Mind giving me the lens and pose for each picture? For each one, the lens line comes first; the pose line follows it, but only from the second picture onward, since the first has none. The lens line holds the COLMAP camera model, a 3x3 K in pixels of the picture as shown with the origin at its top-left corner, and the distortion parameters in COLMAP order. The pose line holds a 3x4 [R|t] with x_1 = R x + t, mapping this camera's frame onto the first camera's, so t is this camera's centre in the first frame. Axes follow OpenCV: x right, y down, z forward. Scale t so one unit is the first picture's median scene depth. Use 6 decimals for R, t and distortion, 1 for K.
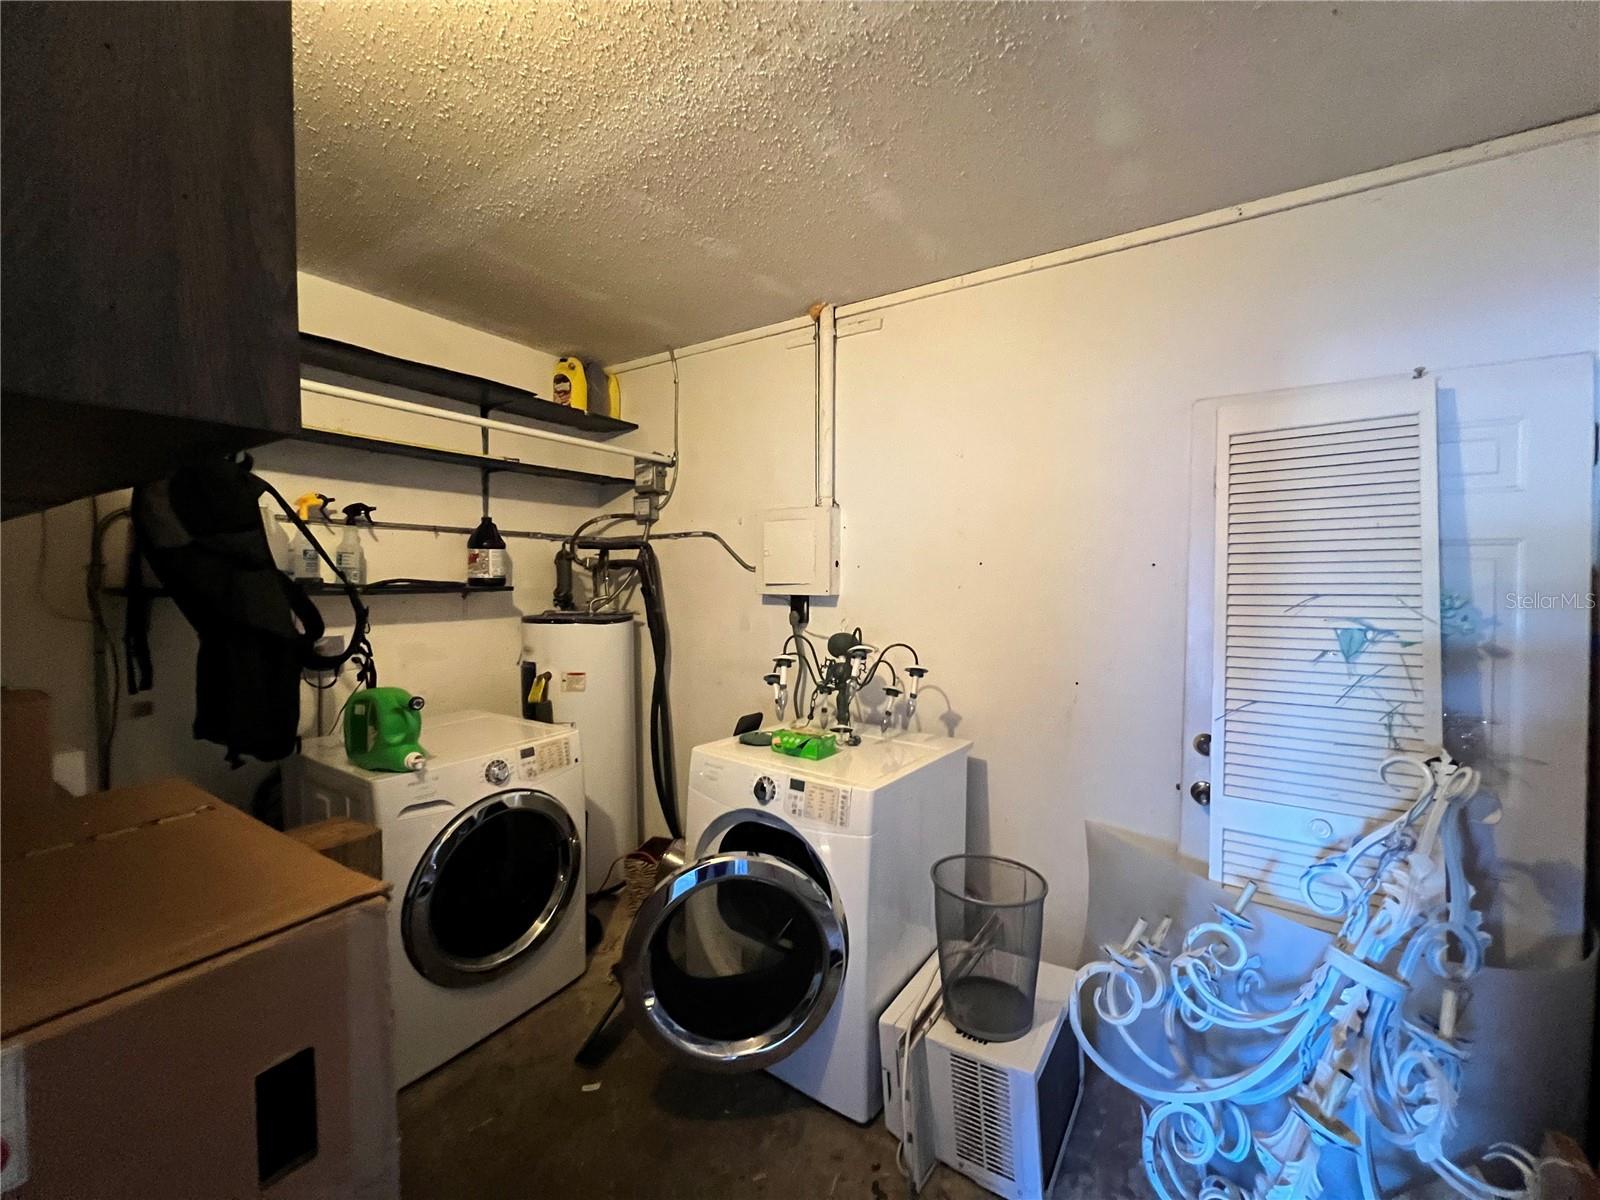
lens RADIAL K [[641.8, 0, 806.8], [0, 641.8, 598.2], [0, 0, 1]] dist [0.001234, 0.000237]
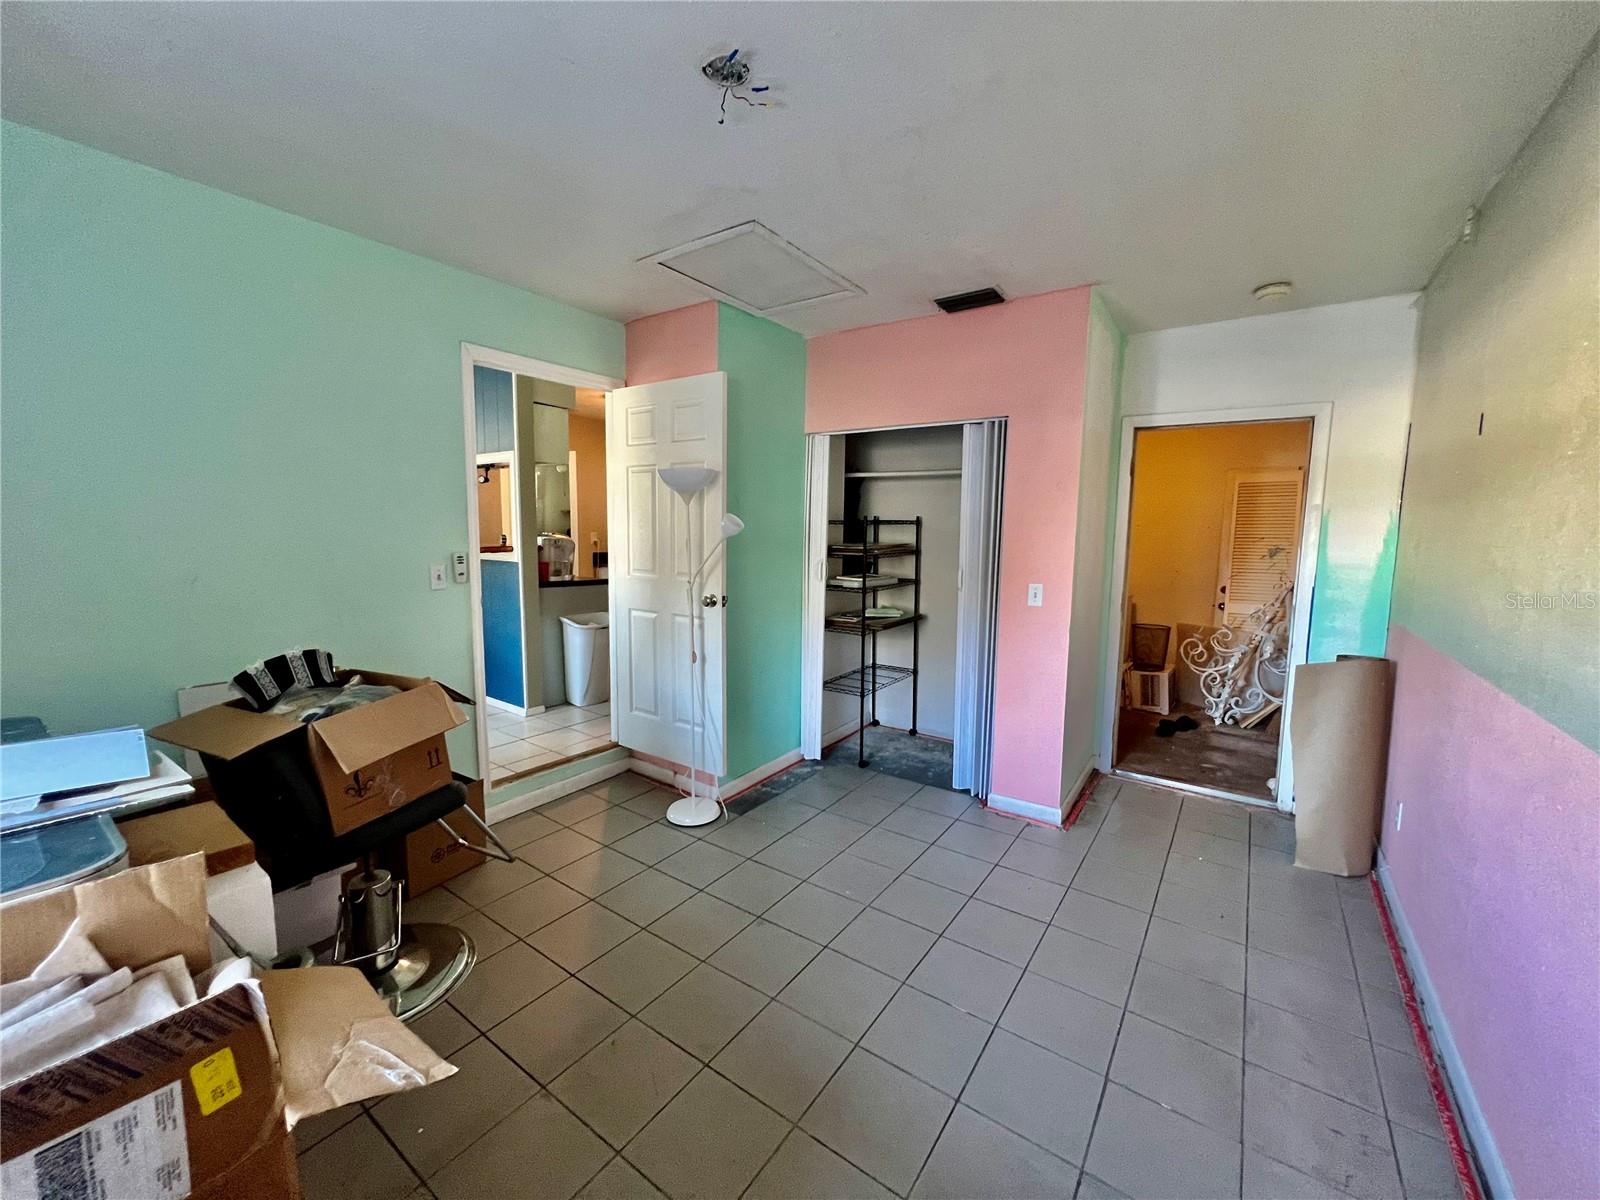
lens RADIAL K [[641.8, 0, 795.6], [0, 641.8, 596.2], [0, 0, 1]] dist [0.001234, 0.000237]
pose [[0.999395, 0.018526, -0.029428, -1.291423], [-0.016285, 0.997075, 0.074671, 0.075881], [0.030725, -0.074147, 0.996774, -2.056103]]
